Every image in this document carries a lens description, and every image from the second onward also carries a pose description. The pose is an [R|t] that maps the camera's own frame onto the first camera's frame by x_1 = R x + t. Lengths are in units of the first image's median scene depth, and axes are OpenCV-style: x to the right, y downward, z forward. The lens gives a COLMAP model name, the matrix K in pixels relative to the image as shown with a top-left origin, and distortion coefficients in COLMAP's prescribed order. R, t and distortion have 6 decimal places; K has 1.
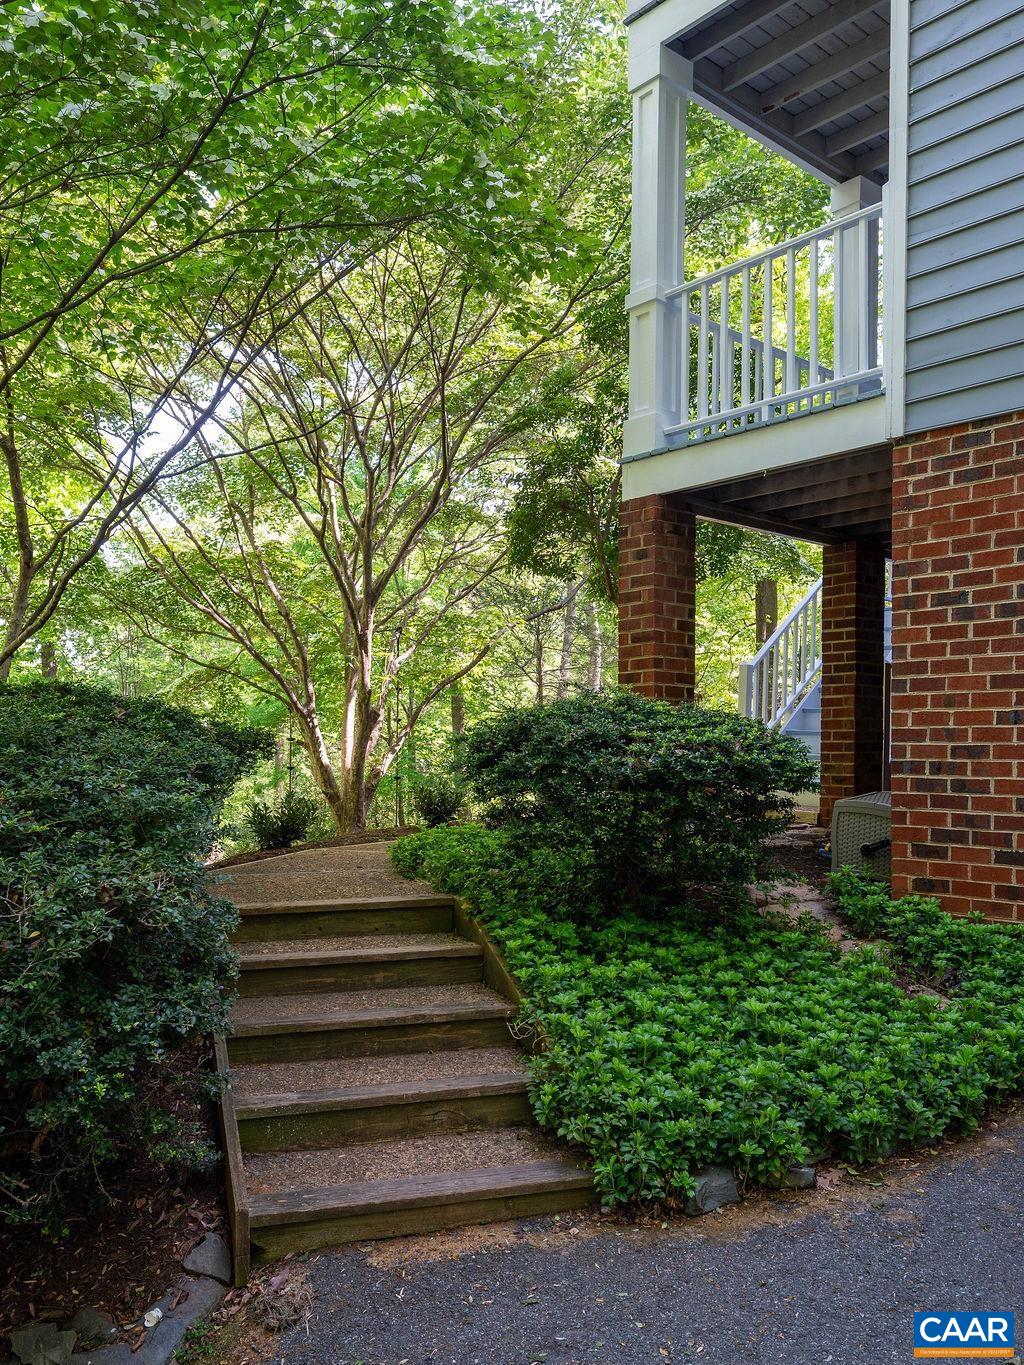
lens RADIAL K [[1090.0, 0, 512.0], [0, 1090.0, 682.5], [0, 0, 1]] dist [-0.001076, 0.000218]
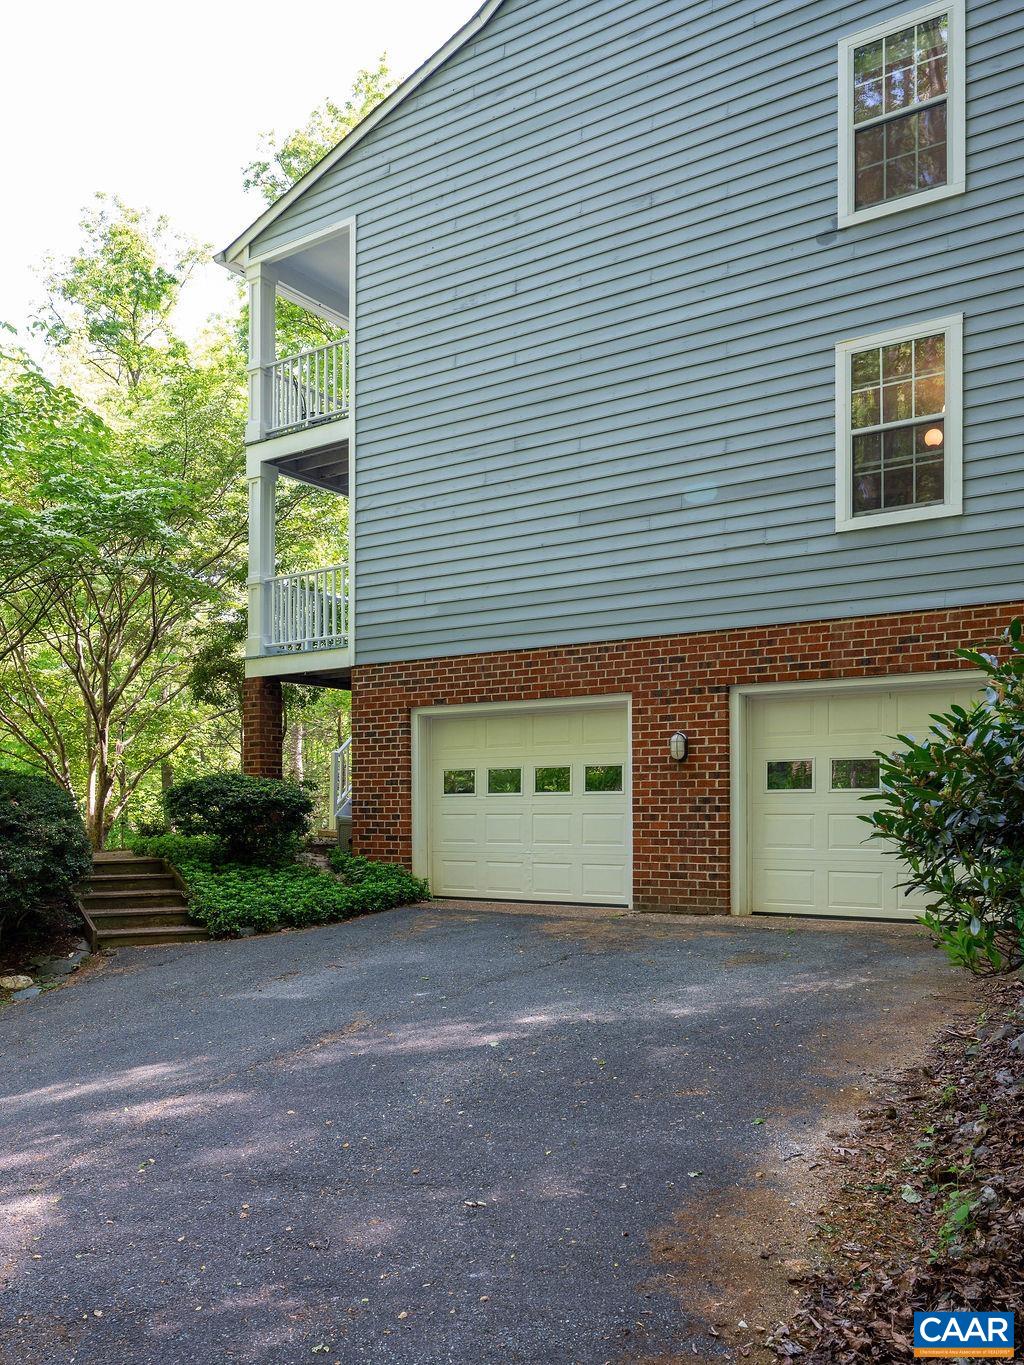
lens RADIAL K [[1151.0, 0, 512.5], [0, 1151.0, 814.7], [0, 0, 1]] dist [-0.002734, -0.000077]
pose [[0.971503, -0.006749, 0.236930, 0.070655], [-0.007556, 0.998205, 0.059416, -0.038469], [-0.236906, -0.059514, 0.969708, -1.173333]]
